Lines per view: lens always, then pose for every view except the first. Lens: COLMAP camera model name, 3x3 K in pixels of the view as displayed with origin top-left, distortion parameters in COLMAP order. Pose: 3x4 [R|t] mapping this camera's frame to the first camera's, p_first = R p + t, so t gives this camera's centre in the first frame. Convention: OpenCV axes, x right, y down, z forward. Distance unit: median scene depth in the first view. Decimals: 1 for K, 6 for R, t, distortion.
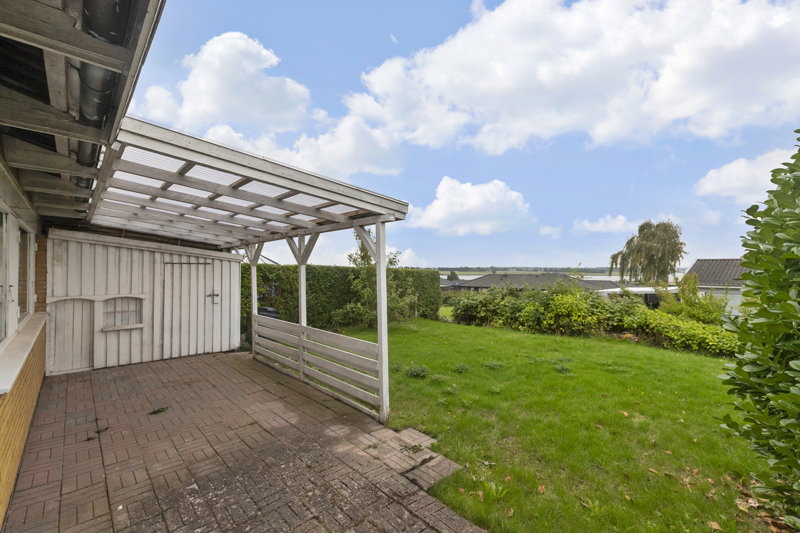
lens RADIAL K [[357.0, 0, 396.7], [0, 357.0, 264.4], [0, 0, 1]] dist [0.000231, 0.000046]
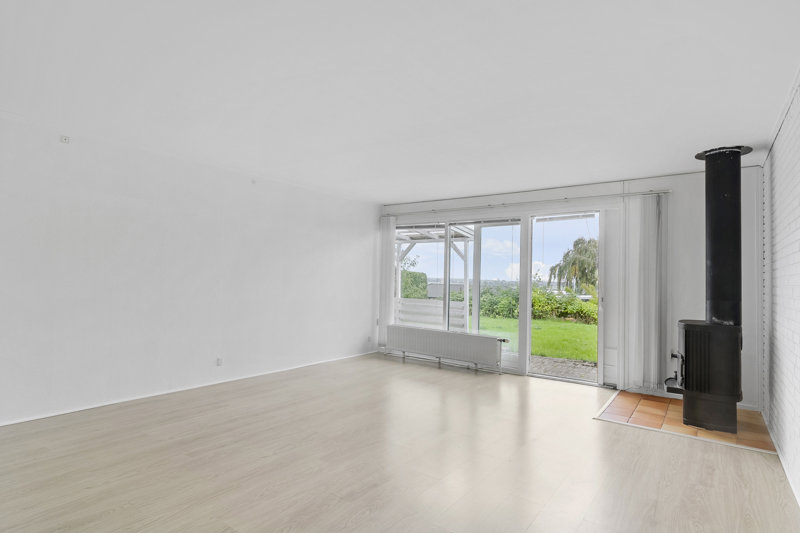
lens RADIAL K [[422.5, 0, 397.1], [0, 422.5, 263.8], [0, 0, 1]] dist [-0.002468, -0.001293]
pose [[0.978411, 0.033288, 0.203972, -0.402273], [-0.028684, 0.999264, -0.025486, 0.036207], [-0.204670, 0.019085, 0.978645, -0.548586]]
